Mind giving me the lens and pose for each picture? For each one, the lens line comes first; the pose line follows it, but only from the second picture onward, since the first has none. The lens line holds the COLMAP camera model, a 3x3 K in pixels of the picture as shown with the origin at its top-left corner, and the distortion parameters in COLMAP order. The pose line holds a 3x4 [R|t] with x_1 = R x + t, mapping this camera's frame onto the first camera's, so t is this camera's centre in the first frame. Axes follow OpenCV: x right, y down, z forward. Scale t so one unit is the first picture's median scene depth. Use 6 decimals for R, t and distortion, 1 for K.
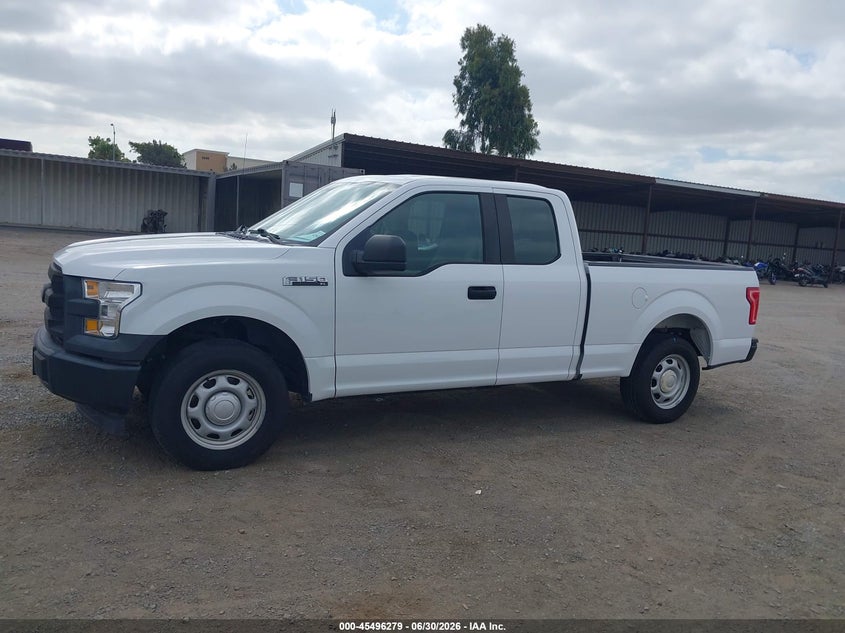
lens RADIAL K [[698.8, 0, 422.5], [0, 698.8, 316.5], [0, 0, 1]] dist [0.002812, -0.010114]
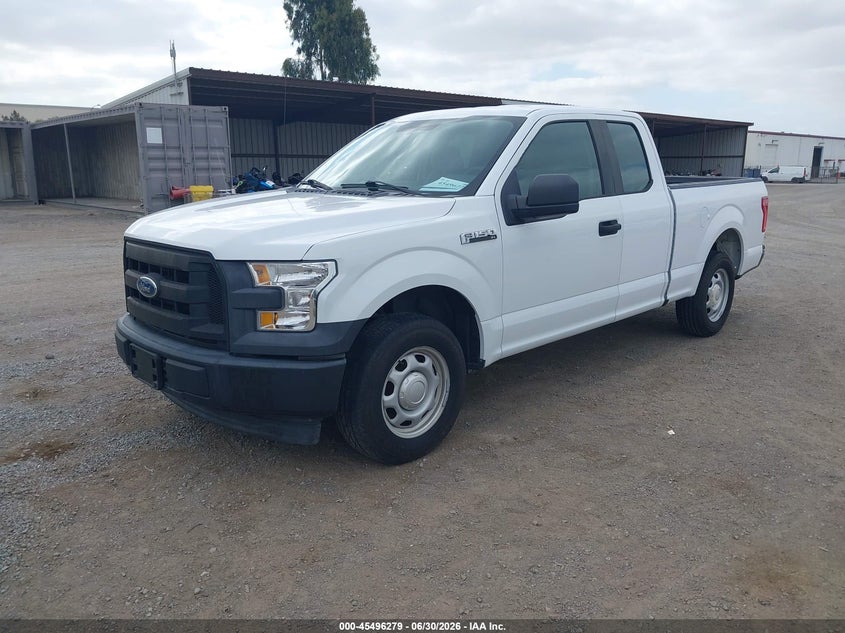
lens RADIAL K [[698.8, 0, 422.5], [0, 698.8, 316.5], [0, 0, 1]] dist [0.002812, -0.010114]
pose [[0.956188, -0.137412, 0.258500, -0.378817], [0.112127, 0.987563, 0.110210, -0.044095], [-0.270429, -0.076397, 0.959704, 0.128134]]
